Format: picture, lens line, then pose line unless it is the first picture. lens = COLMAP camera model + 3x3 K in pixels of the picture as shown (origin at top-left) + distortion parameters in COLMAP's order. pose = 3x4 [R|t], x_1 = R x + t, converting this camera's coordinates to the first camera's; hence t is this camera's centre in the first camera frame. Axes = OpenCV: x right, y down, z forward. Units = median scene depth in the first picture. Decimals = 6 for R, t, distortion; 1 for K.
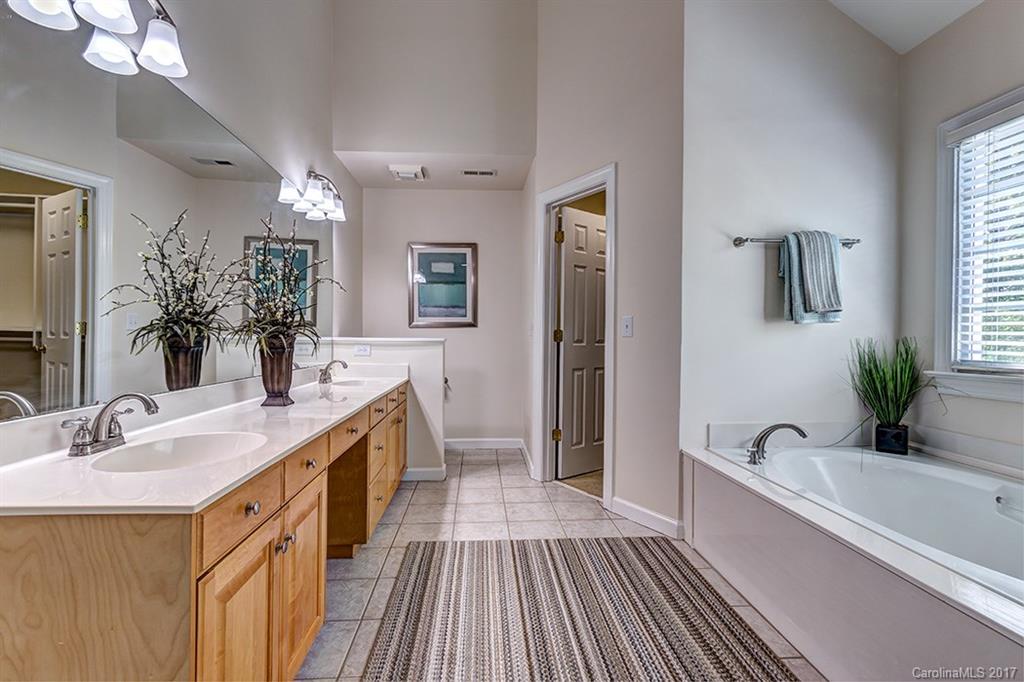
lens RADIAL K [[474.2, 0, 510.8], [0, 474.2, 338.9], [0, 0, 1]] dist [-0.000937, 0.000232]
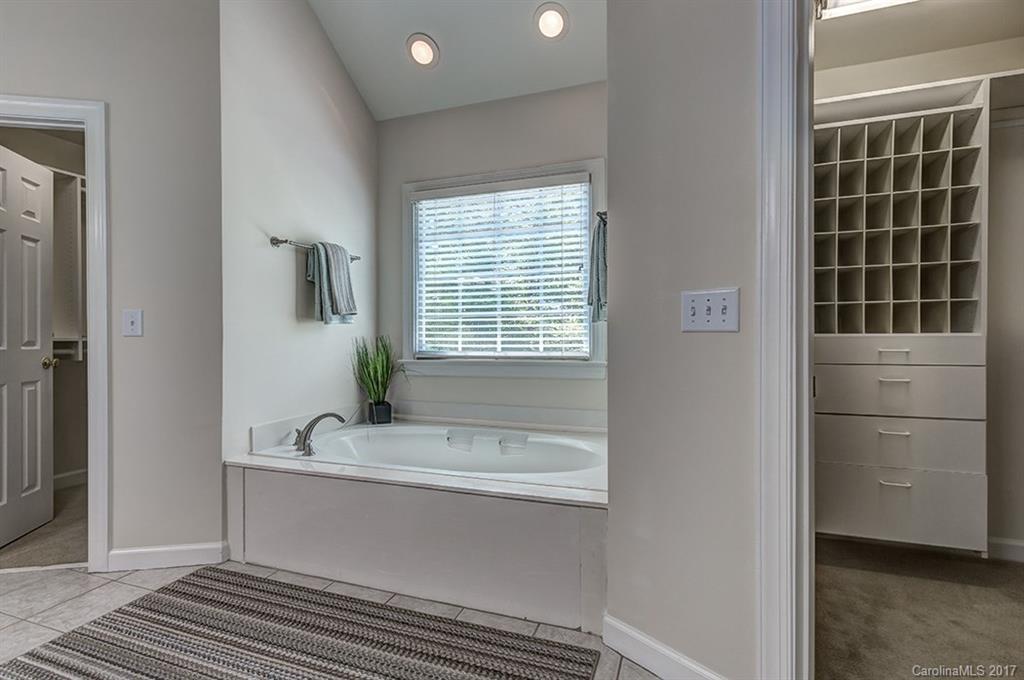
lens RADIAL K [[474.2, 0, 510.8], [0, 474.2, 337.9], [0, 0, 1]] dist [-0.000937, 0.000232]
pose [[0.397147, -0.008128, 0.917719, -0.254643], [0.007381, 0.999957, 0.005662, -0.002003], [-0.917725, 0.004525, 0.397190, 0.146360]]
